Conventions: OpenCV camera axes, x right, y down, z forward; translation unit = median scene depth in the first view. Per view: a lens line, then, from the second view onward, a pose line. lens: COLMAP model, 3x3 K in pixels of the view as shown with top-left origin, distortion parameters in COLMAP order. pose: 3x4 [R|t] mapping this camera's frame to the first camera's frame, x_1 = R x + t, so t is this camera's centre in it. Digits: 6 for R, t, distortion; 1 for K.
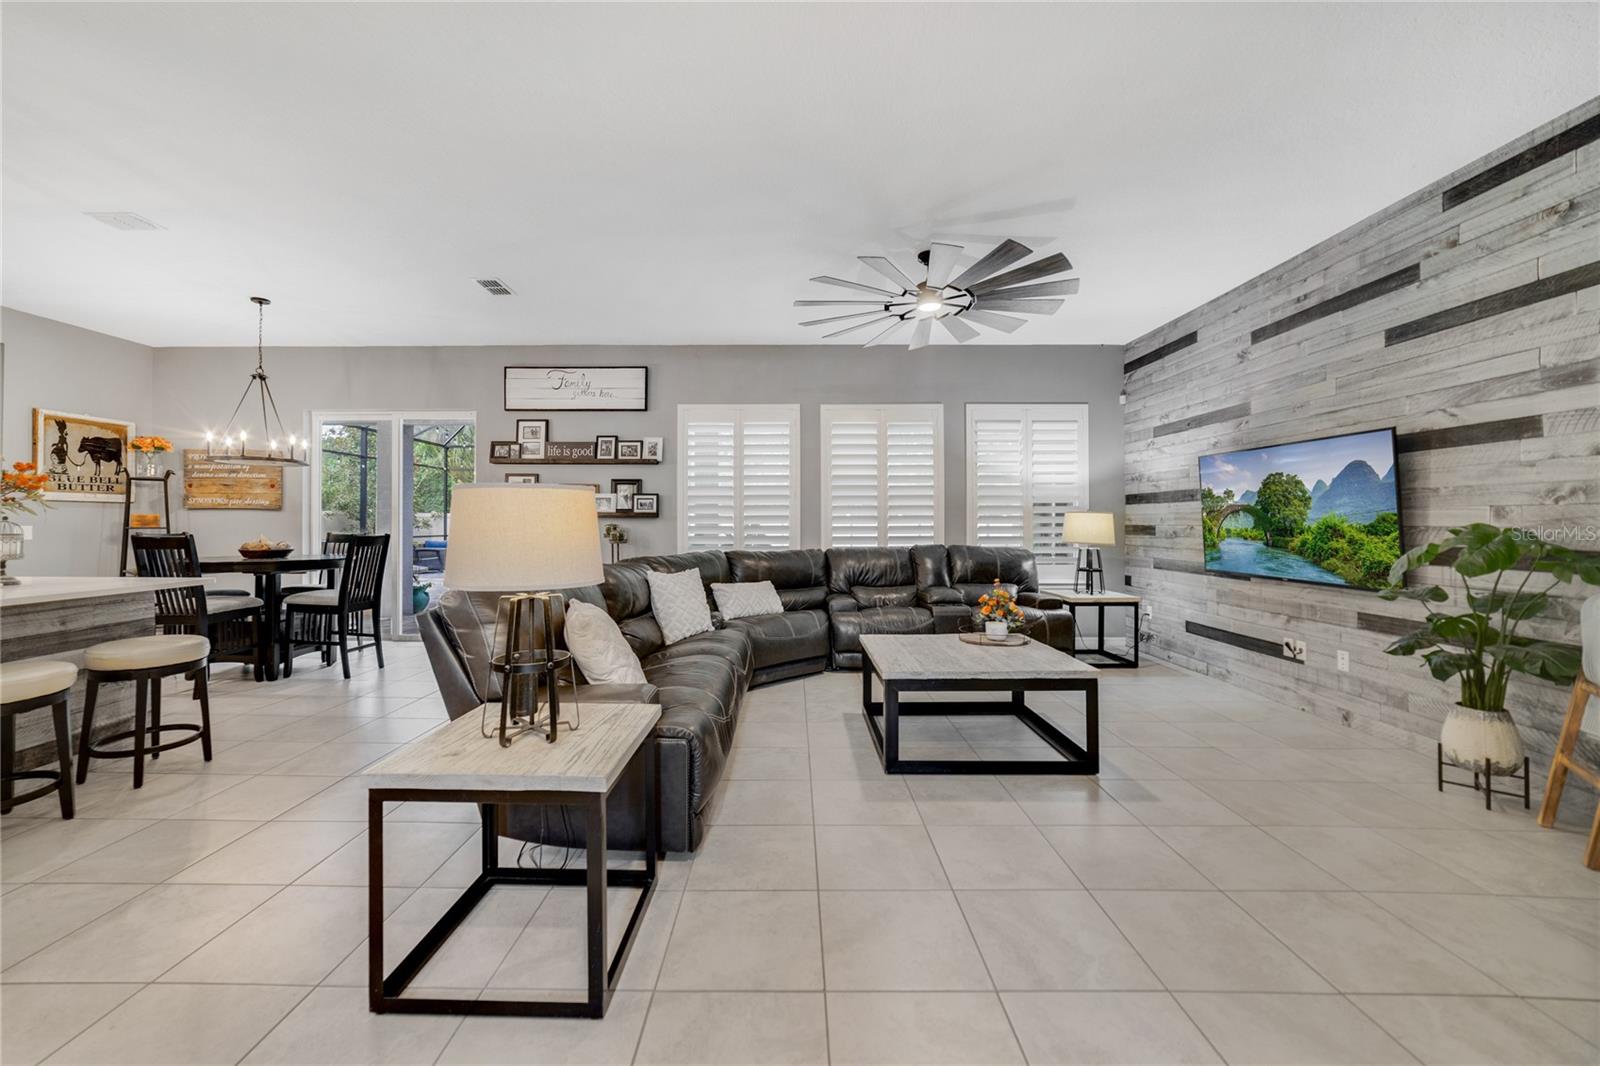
lens RADIAL K [[620.2, 0, 768.7], [0, 620.2, 528.2], [0, 0, 1]] dist [-0.014497, 0.003205]
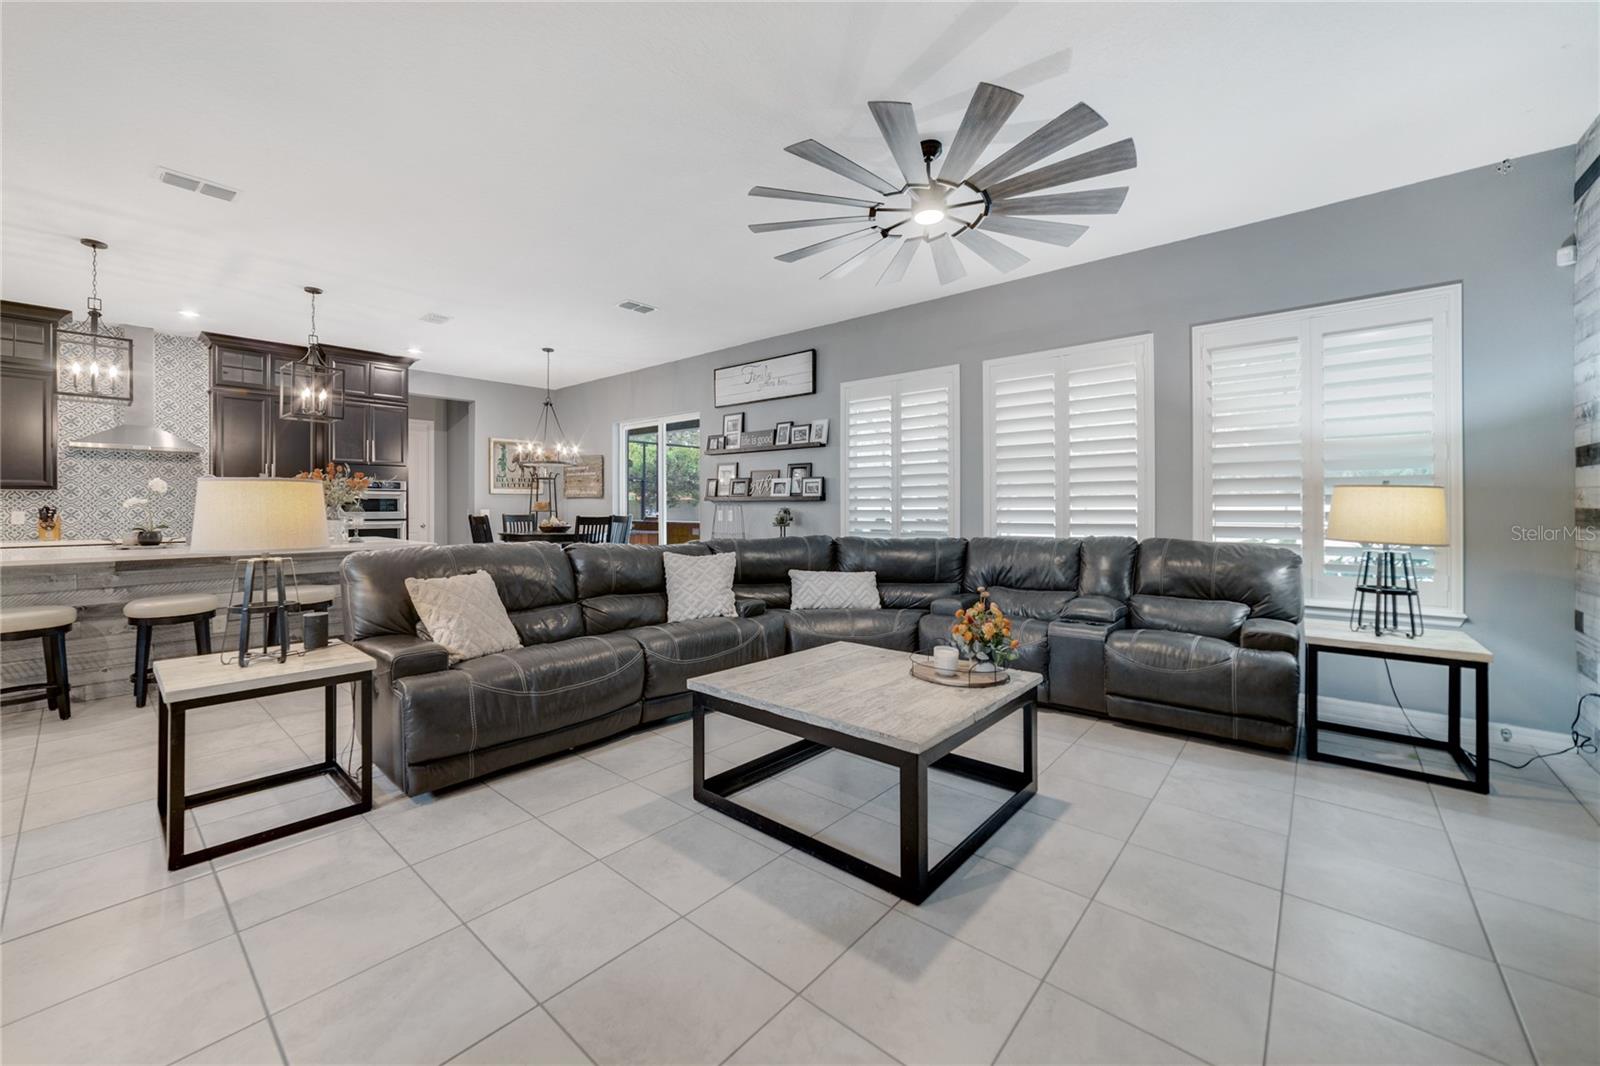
lens RADIAL K [[620.2, 0, 782.4], [0, 620.2, 511.4], [0, 0, 1]] dist [-0.014497, 0.003205]
pose [[0.760347, 0.002735, -0.649511, 0.411067], [-0.004349, 0.999990, -0.000881, 0.000159], [0.649502, 0.003495, 0.760352, 0.213840]]
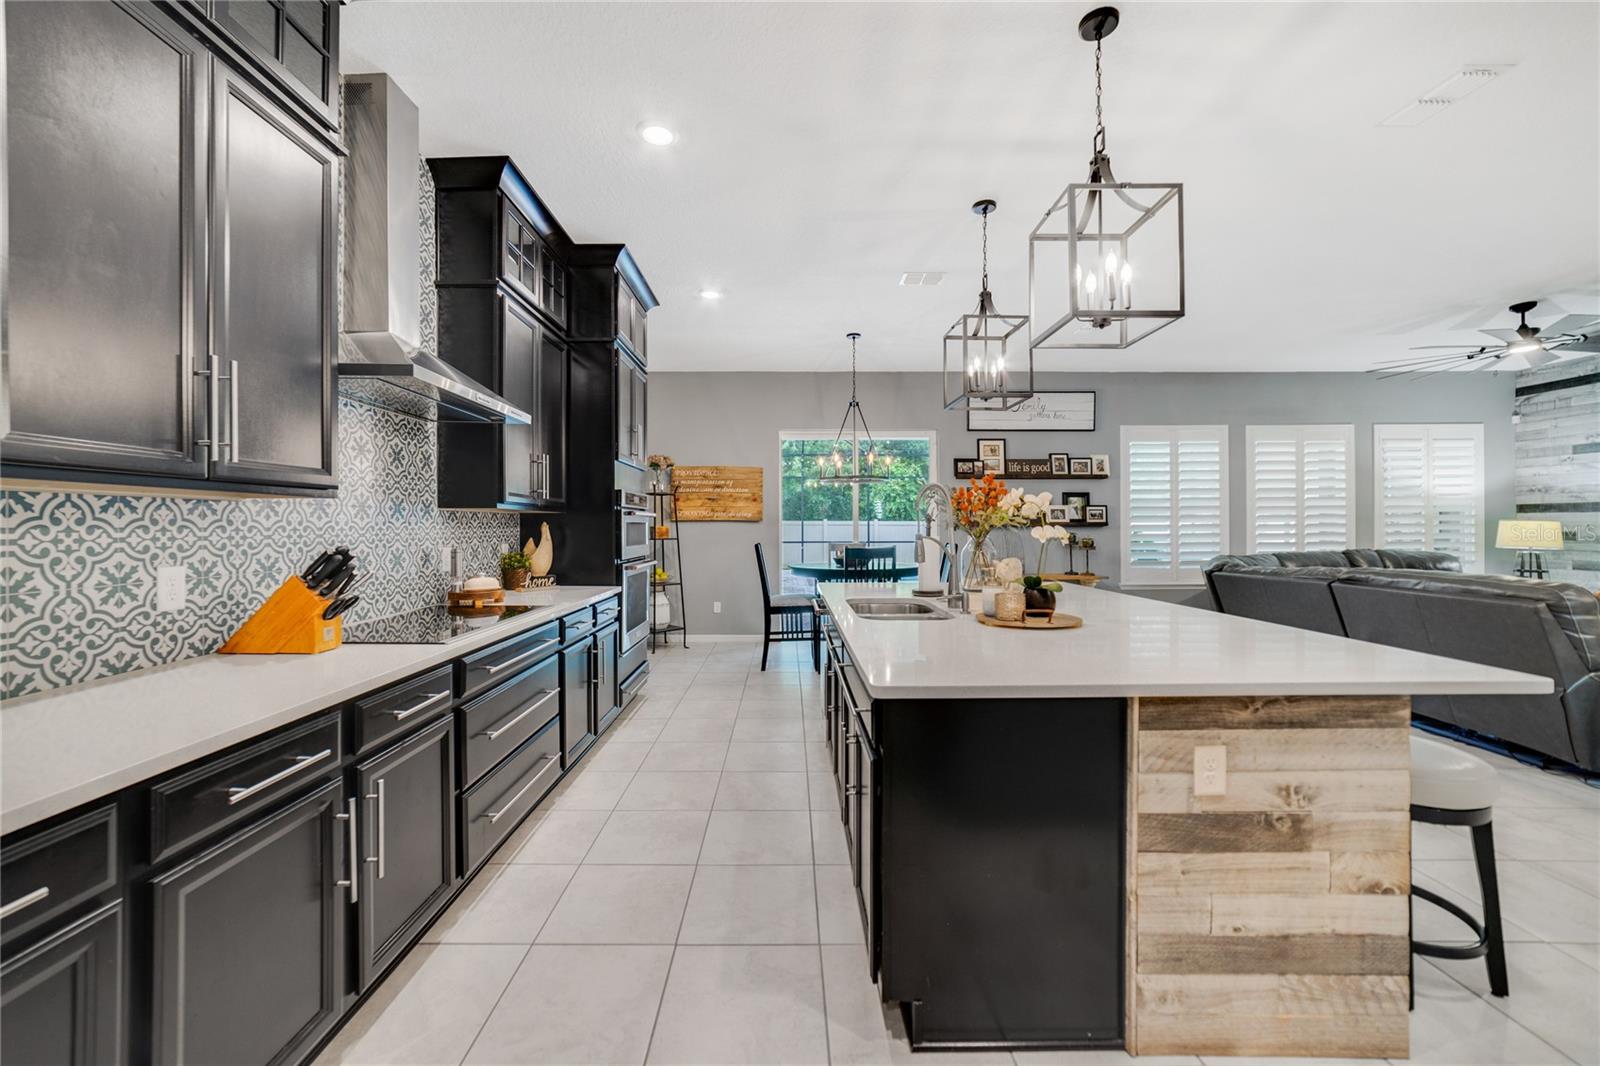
lens RADIAL K [[620.2, 0, 788.4], [0, 620.2, 527.3], [0, 0, 1]] dist [-0.014497, 0.003205]
pose [[0.999933, -0.005494, 0.010231, -0.762427], [0.005624, 0.999903, -0.012718, -0.005473], [-0.010160, 0.012775, 0.999867, -0.100222]]
